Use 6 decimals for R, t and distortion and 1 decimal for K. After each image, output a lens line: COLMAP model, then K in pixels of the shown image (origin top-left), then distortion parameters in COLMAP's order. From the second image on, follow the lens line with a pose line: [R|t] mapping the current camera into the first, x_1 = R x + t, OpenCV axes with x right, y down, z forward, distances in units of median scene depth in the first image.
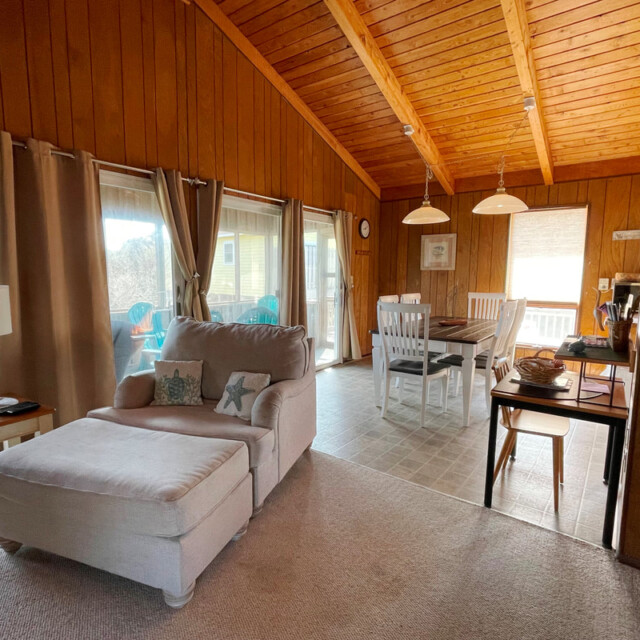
lens RADIAL K [[408.4, 0, 321.9], [0, 408.4, 321.2], [0, 0, 1]] dist [0.001924, -0.011751]
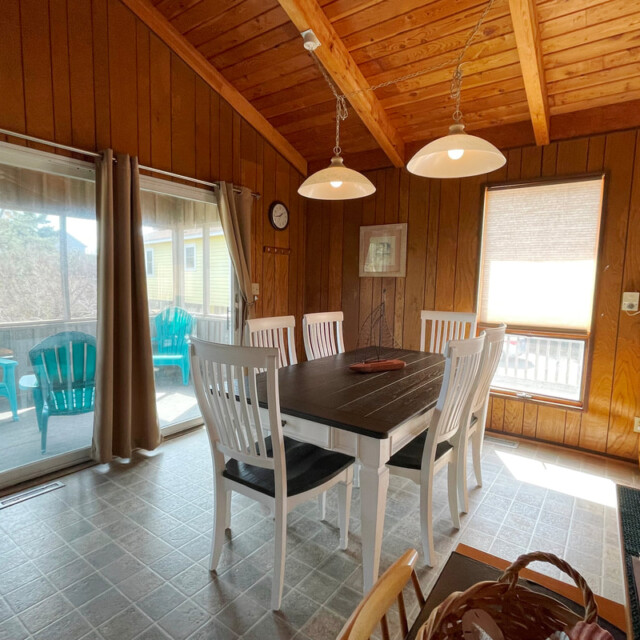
lens RADIAL K [[408.4, 0, 317.6], [0, 408.4, 320.9], [0, 0, 1]] dist [0.001924, -0.011751]
pose [[0.999826, 0.012680, 0.013661, 0.200962], [-0.012407, 0.999726, -0.019848, -0.042087], [-0.013909, 0.019675, 0.999710, 0.376209]]
